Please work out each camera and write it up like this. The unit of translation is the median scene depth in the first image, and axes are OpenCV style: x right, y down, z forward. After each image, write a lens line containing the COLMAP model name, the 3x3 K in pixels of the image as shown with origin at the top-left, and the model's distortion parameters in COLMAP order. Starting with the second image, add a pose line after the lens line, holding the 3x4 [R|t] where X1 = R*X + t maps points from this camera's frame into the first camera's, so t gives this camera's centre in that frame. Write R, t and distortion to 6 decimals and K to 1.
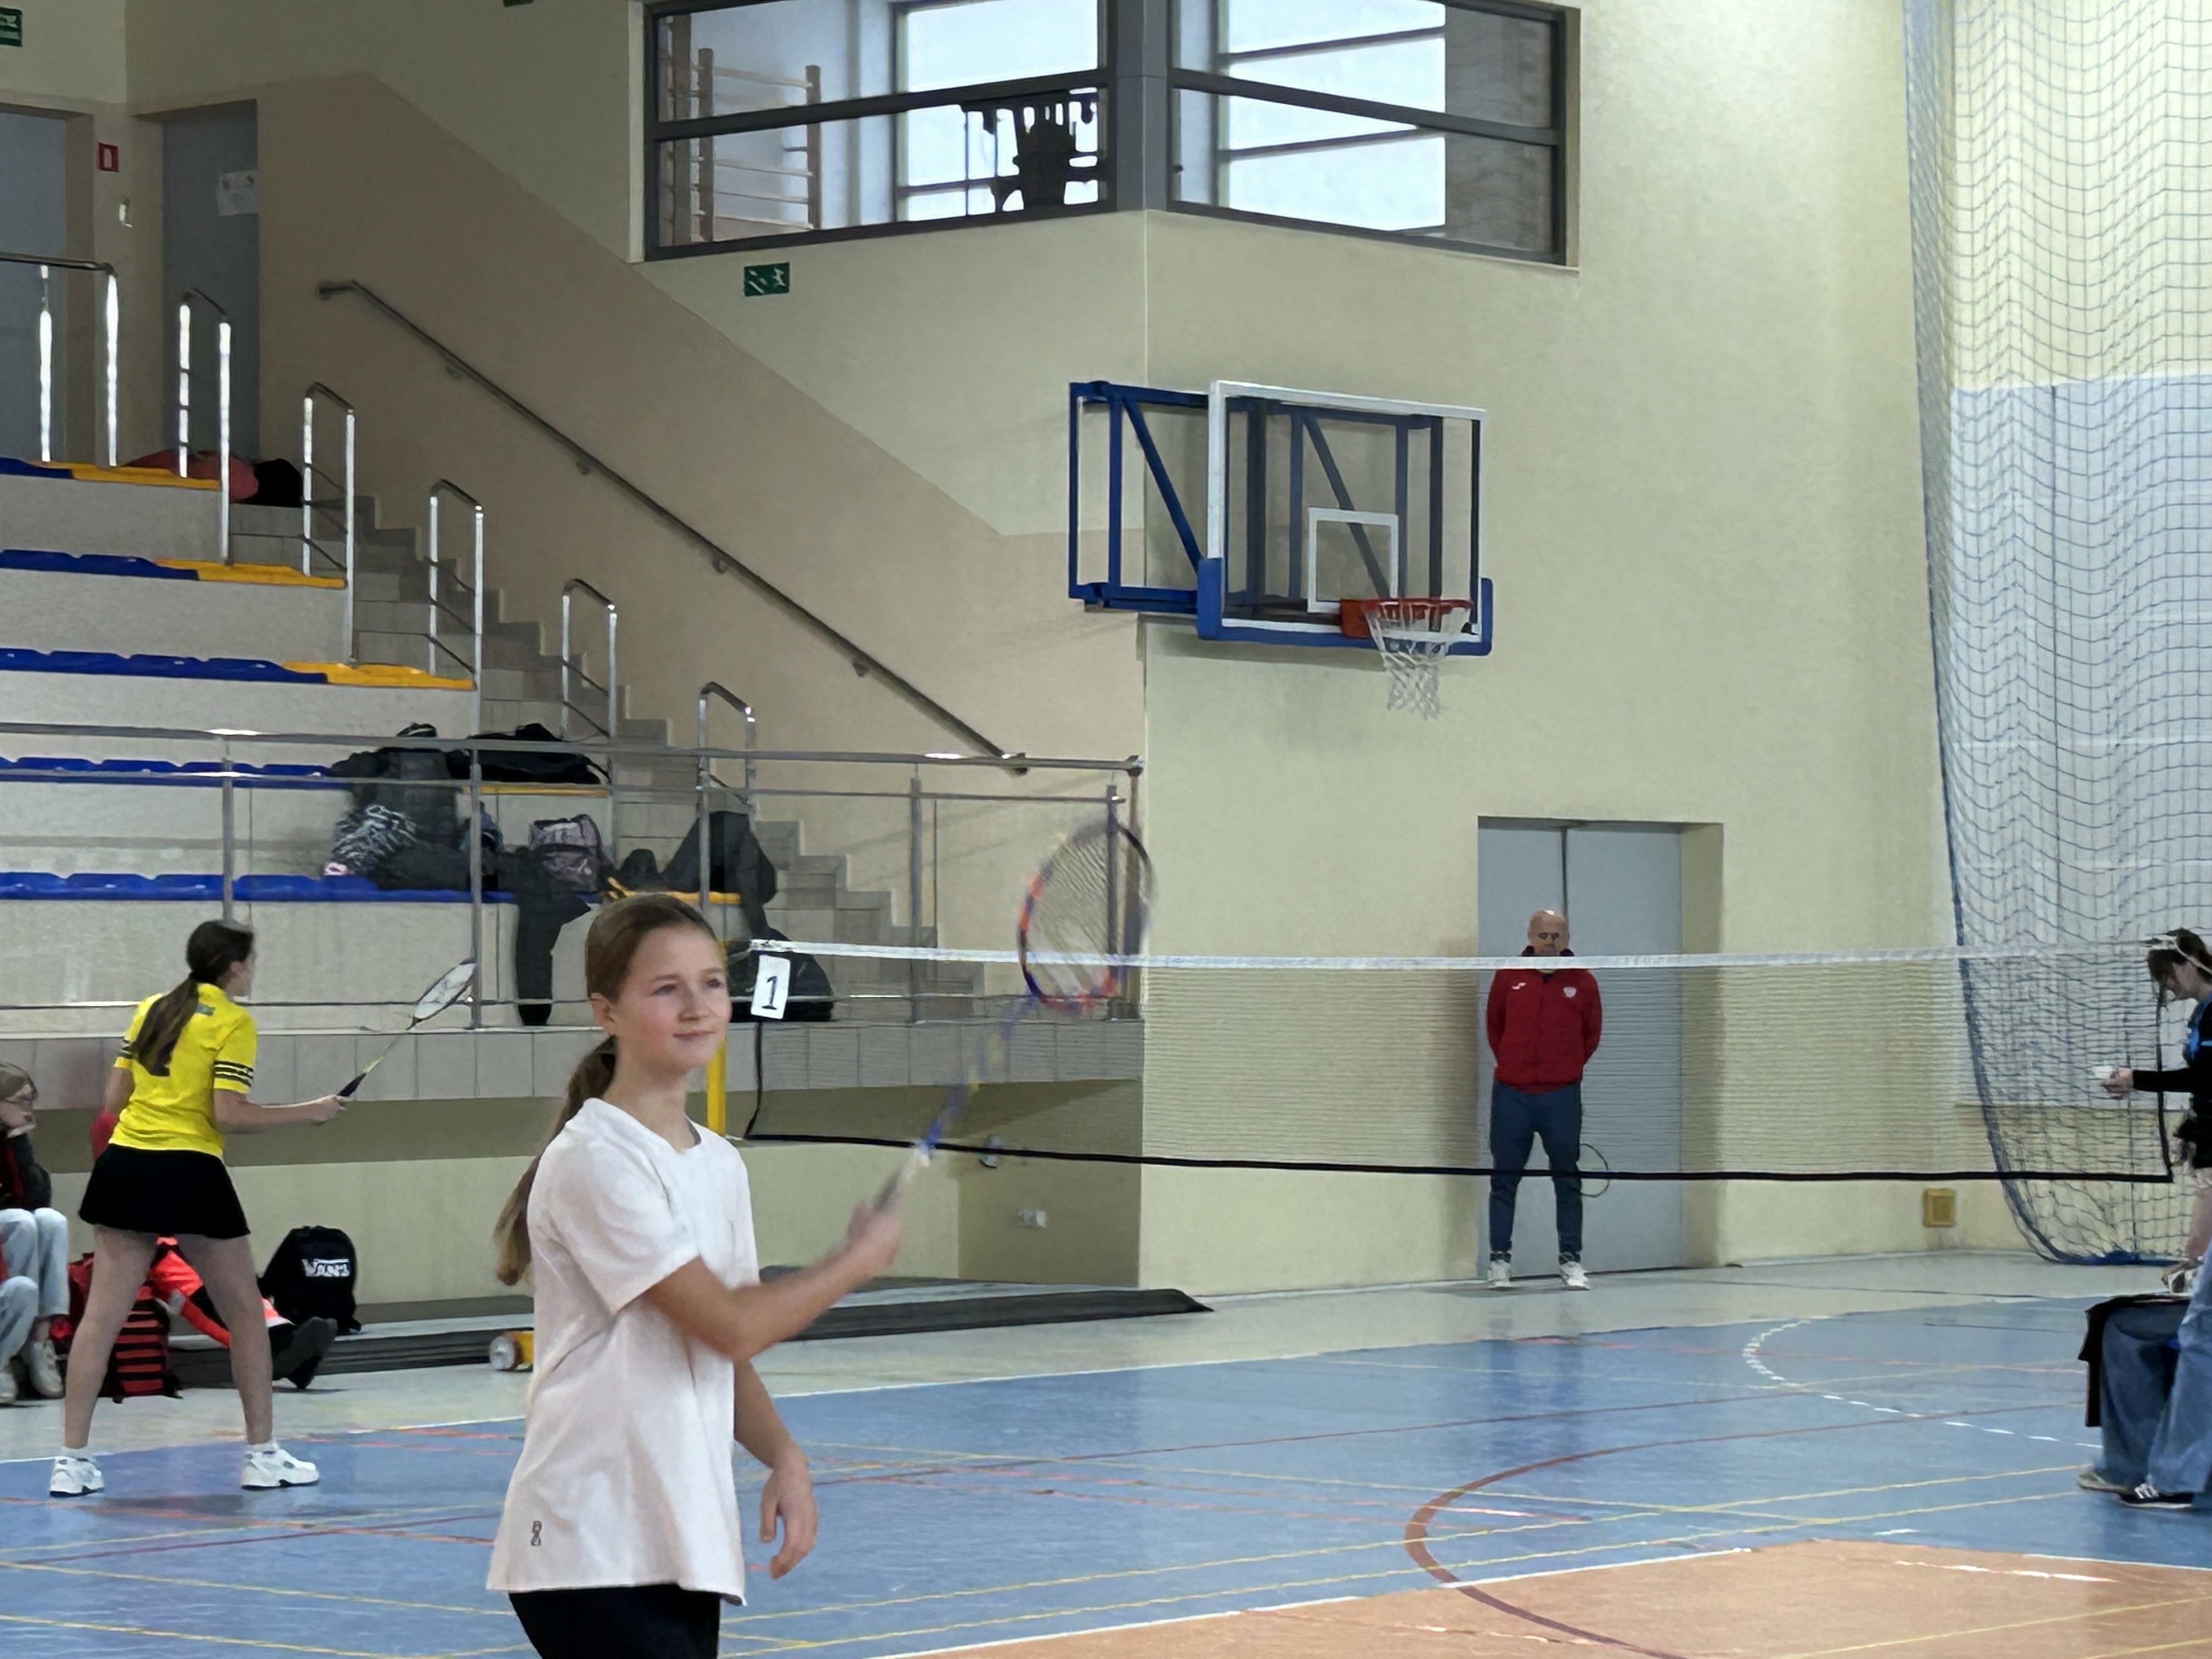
lens RADIAL K [[6156.9, 0, 1089.1], [0, 6156.9, 842.8], [0, 0, 1]] dist [0.214534, 0.000000]
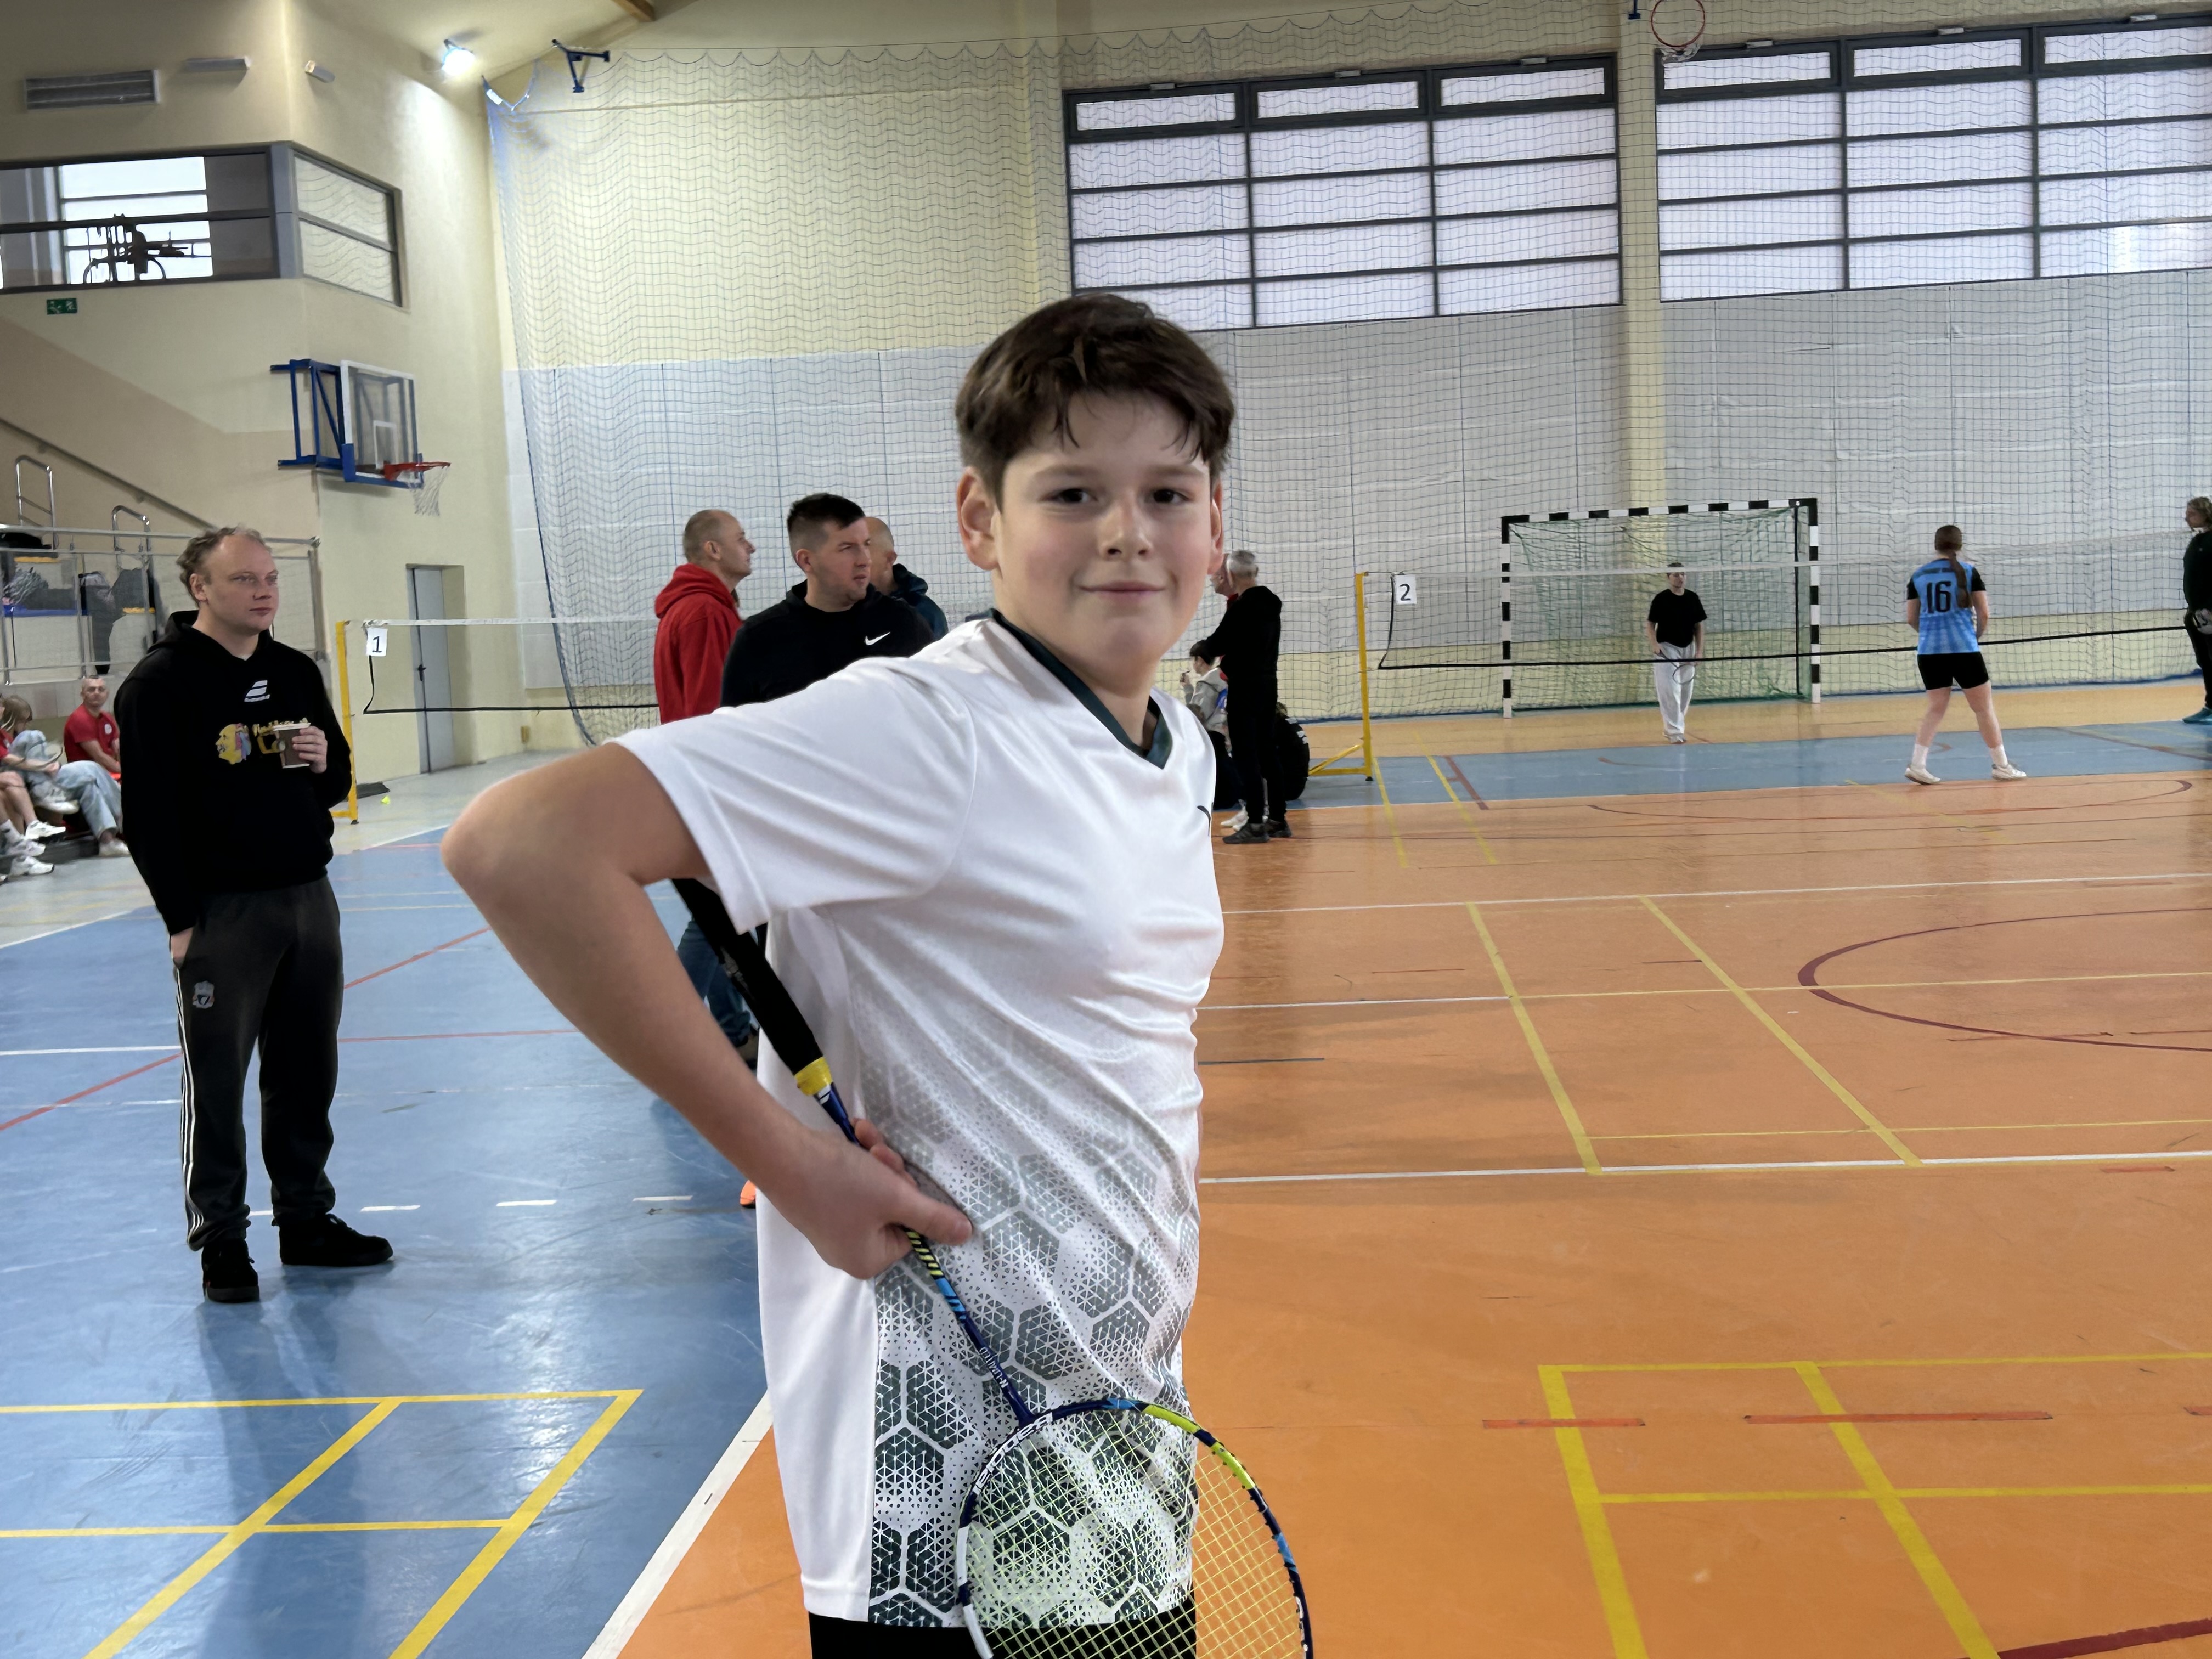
lens RADIAL K [[2431.0, 0, 1078.9], [0, 2431.0, 875.2], [0, 0, 1]] dist [0.021147, 0.000000]
pose [[0.794918, -0.109310, 0.596789, -0.276952], [0.041151, 0.991085, 0.126718, 0.004486], [-0.605320, -0.076172, 0.792329, 0.184011]]
